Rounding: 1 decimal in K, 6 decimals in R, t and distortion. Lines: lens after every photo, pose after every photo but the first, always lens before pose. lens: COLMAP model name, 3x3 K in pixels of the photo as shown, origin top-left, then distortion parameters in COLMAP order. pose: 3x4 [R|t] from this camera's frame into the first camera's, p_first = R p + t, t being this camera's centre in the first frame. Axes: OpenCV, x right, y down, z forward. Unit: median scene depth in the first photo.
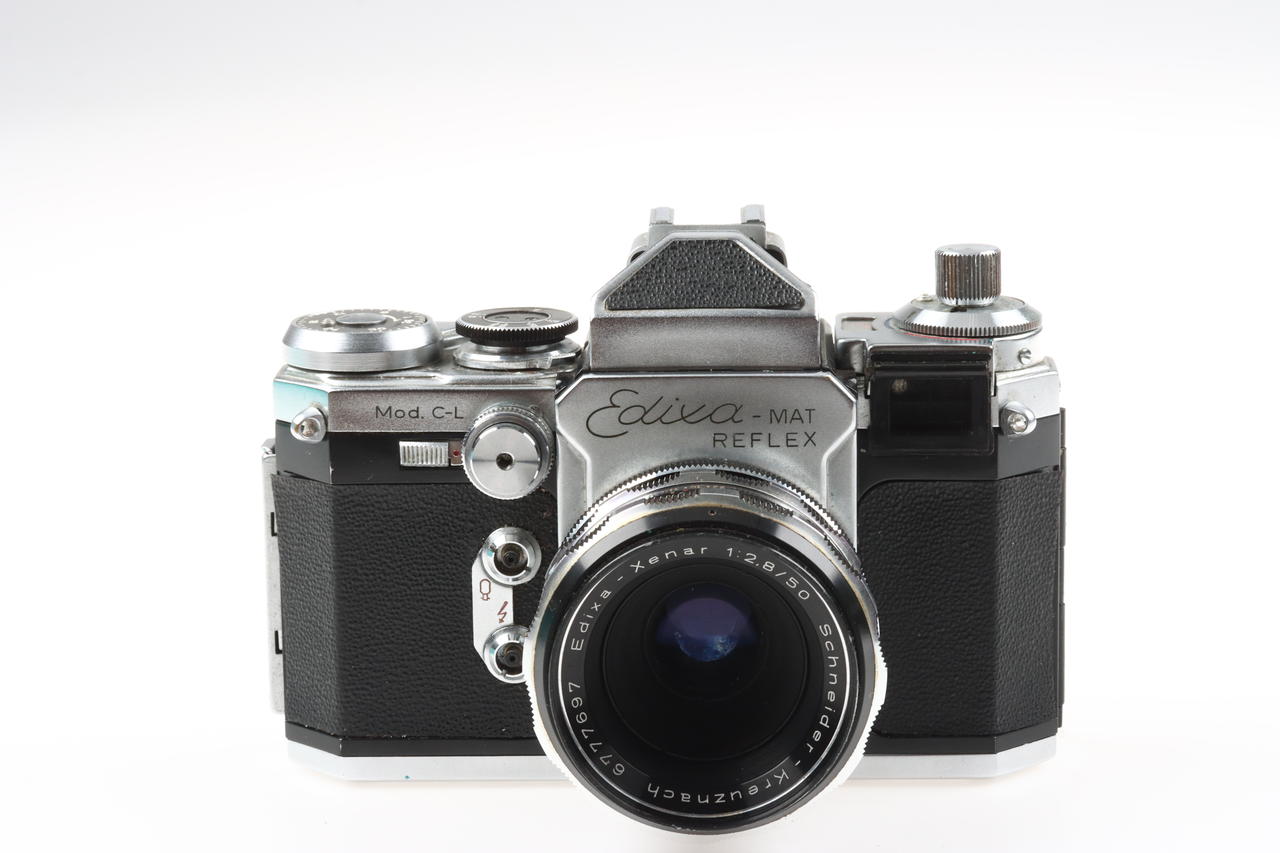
lens RADIAL K [[3749.8, 0, 638.1], [0, 3749.8, 428.5], [0, 0, 1]] dist [0.551123, 0.000000]
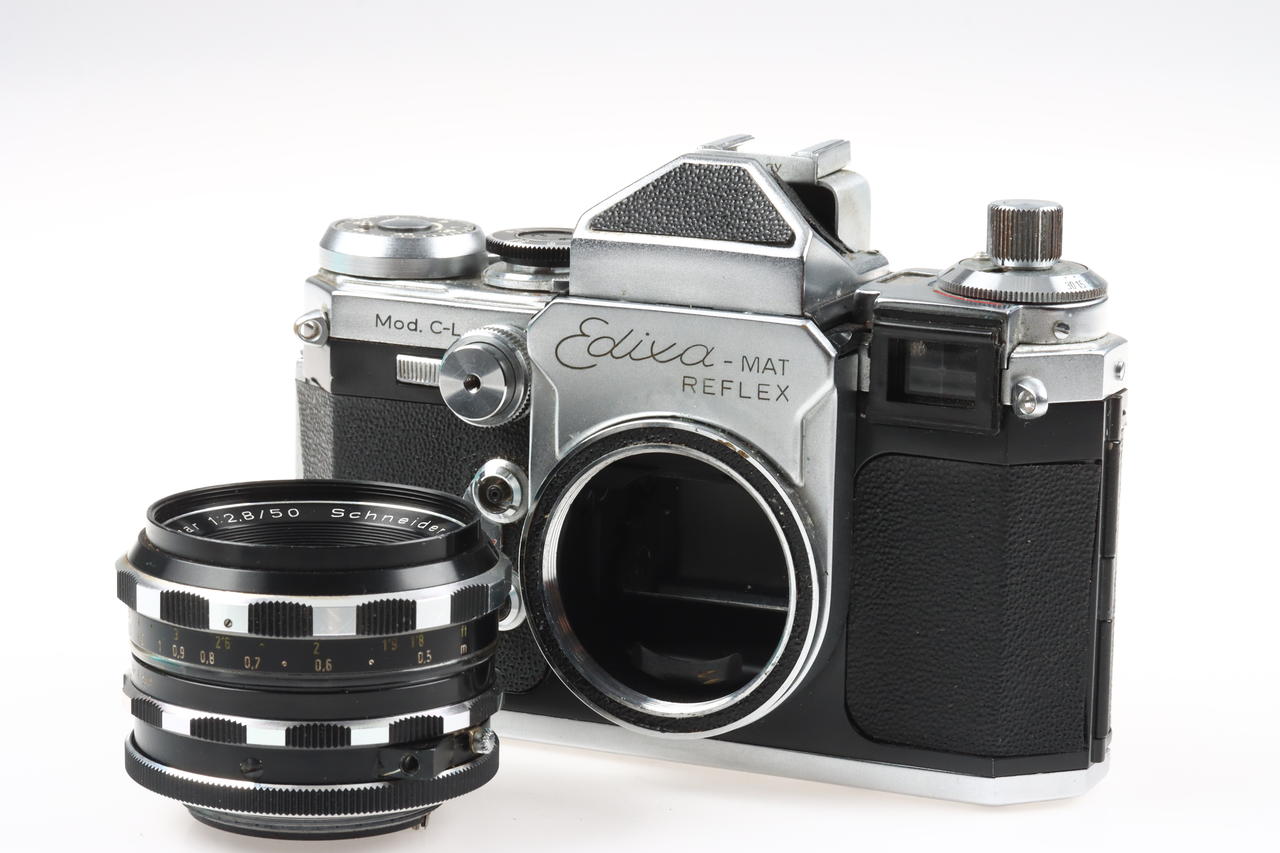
lens RADIAL K [[3749.8, 0, 640.4], [0, 3749.8, 431.5], [0, 0, 1]] dist [0.551123, 0.000000]
pose [[0.930148, 0.107220, -0.351181, 0.321365], [-0.112329, 0.993654, 0.005858, 0.010205], [0.349581, 0.033999, 0.936289, 0.149160]]
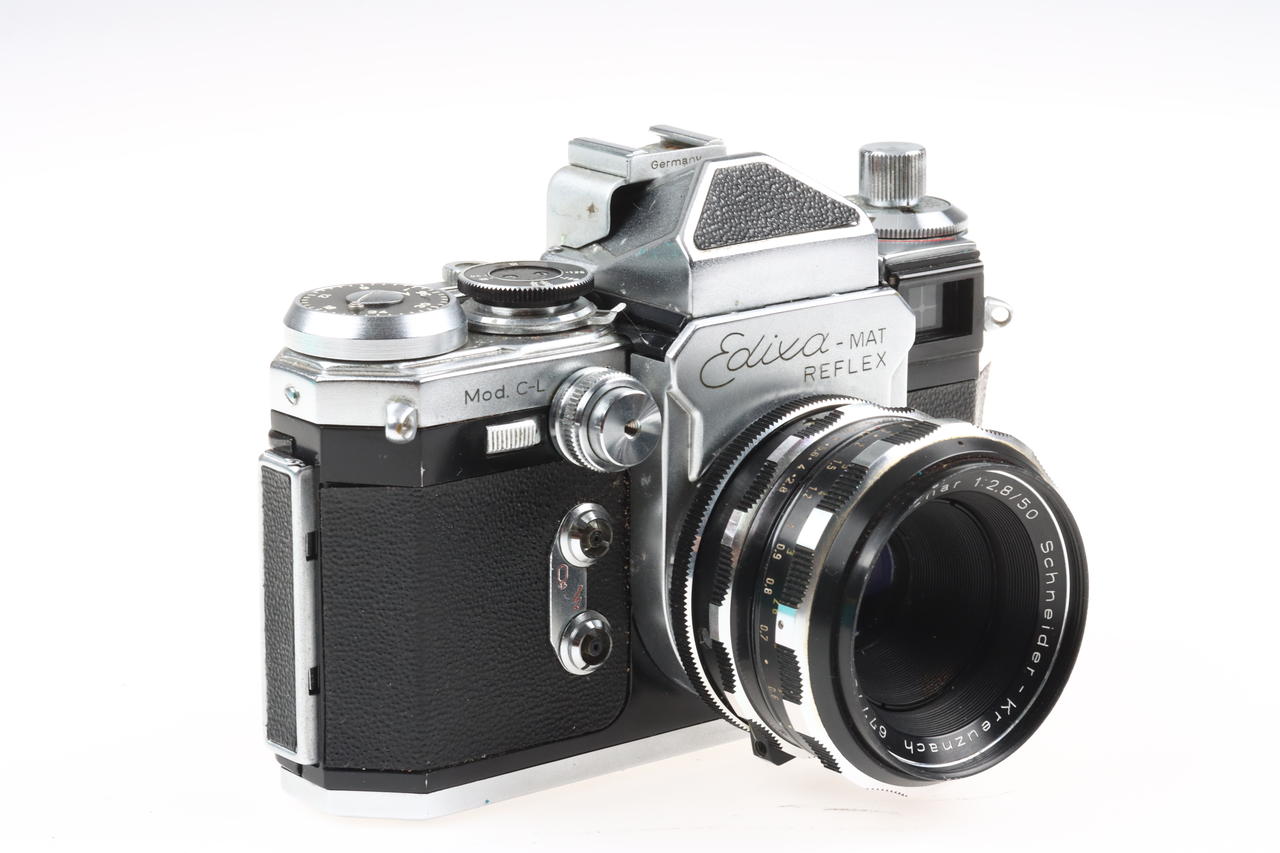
lens RADIAL K [[3749.8, 0, 636.7], [0, 3749.8, 425.3], [0, 0, 1]] dist [0.551123, 0.000000]
pose [[0.763963, -0.143583, 0.629082, -0.591871], [0.124167, 0.989420, 0.075038, -0.058793], [-0.633201, 0.020785, 0.773709, 0.293230]]
